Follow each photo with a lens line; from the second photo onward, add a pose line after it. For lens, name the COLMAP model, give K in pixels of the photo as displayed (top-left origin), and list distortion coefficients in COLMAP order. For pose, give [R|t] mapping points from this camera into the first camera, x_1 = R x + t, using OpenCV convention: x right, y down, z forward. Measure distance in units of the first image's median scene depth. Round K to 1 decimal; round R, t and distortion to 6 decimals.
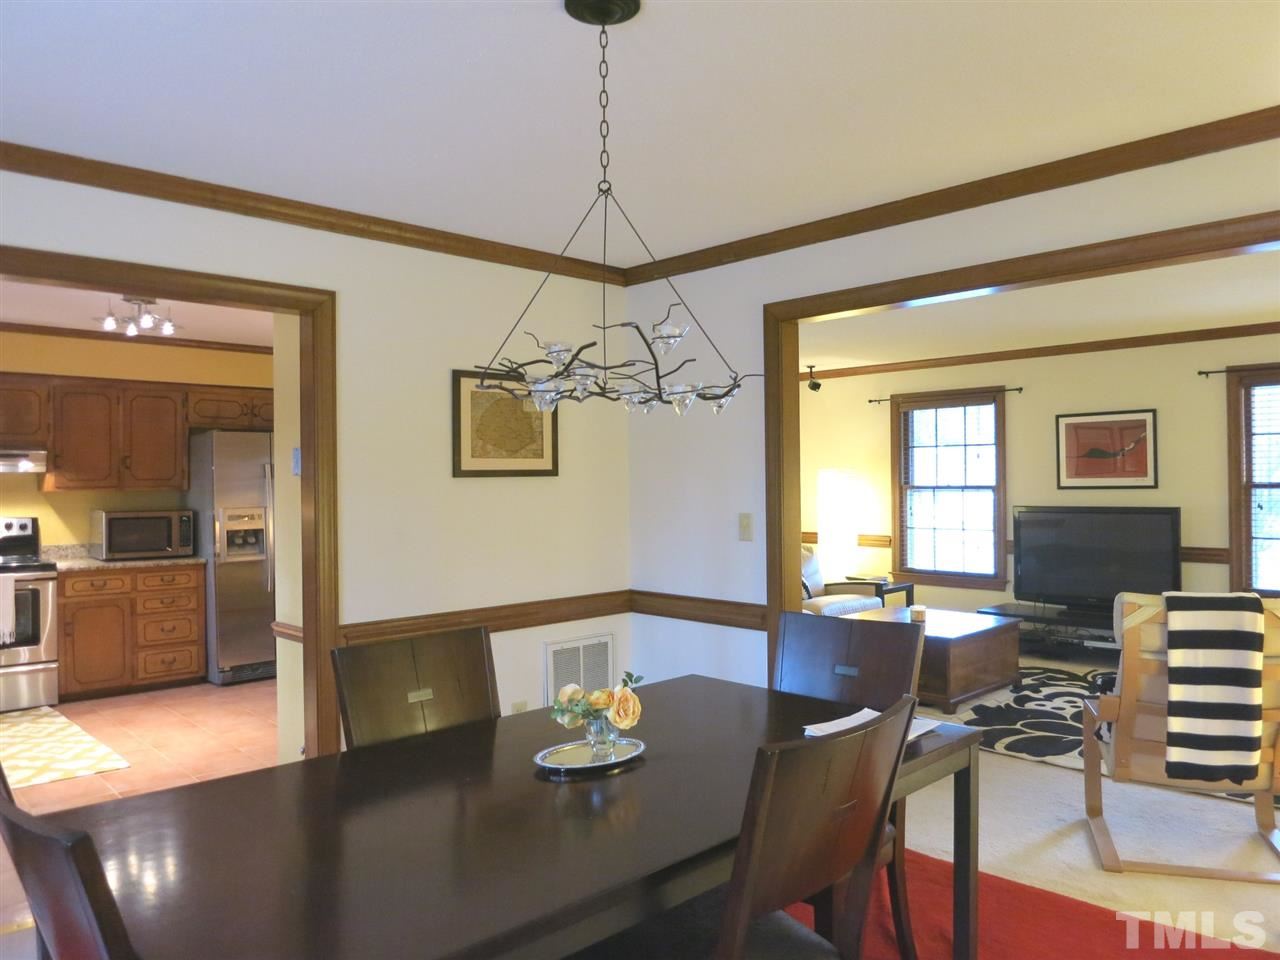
lens RADIAL K [[911.6, 0, 640.0], [0, 911.6, 480.0], [0, 0, 1]] dist [0.000068, -0.000367]
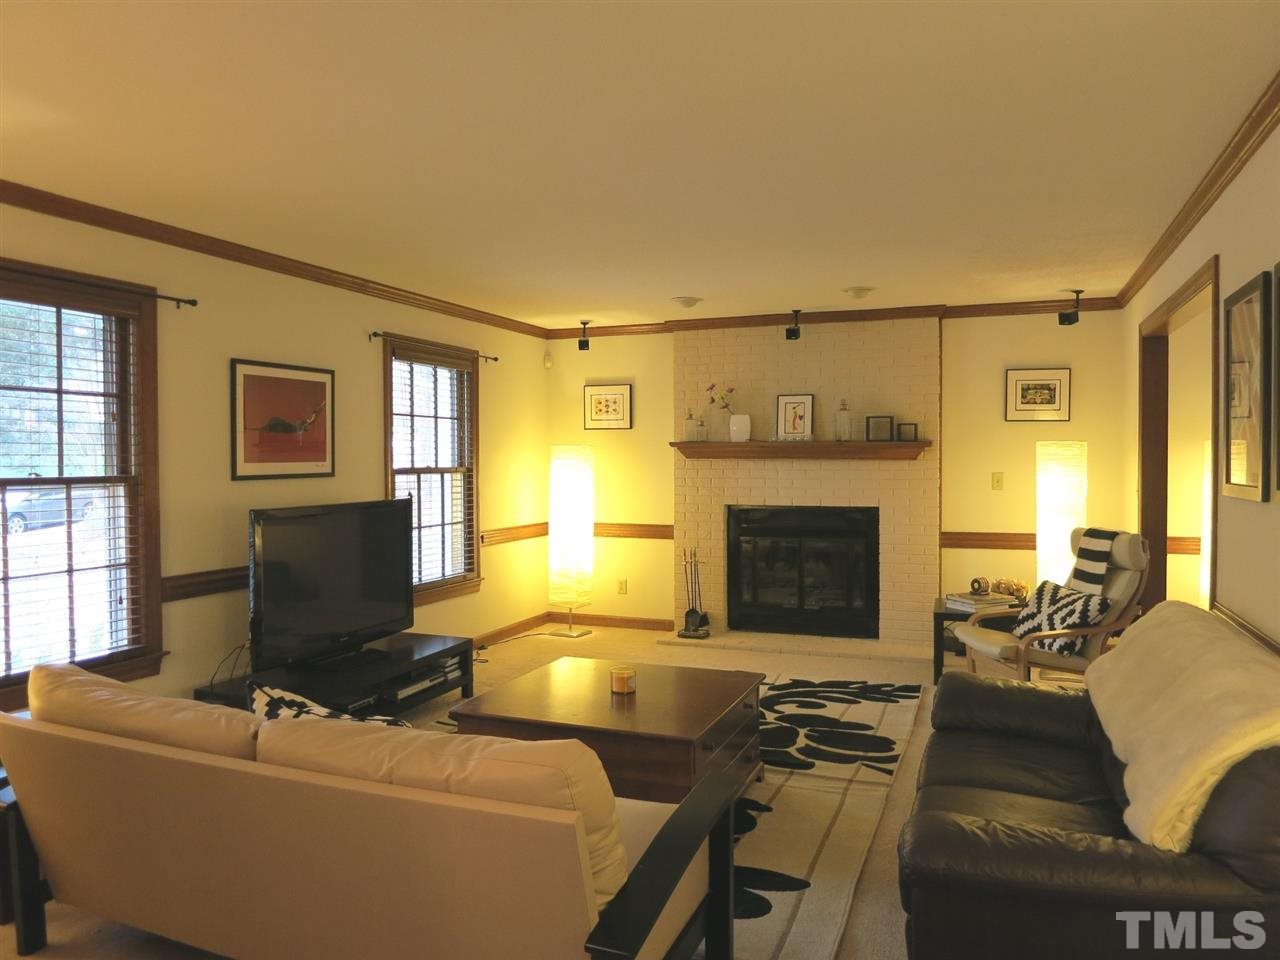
lens RADIAL K [[911.6, 0, 640.0], [0, 911.6, 480.0], [0, 0, 1]] dist [0.000068, -0.000367]
pose [[-0.408390, -0.010433, 0.912748, -0.221084], [0.010659, 0.999812, 0.016197, 0.002753], [-0.912745, 0.016344, -0.408202, 1.070503]]
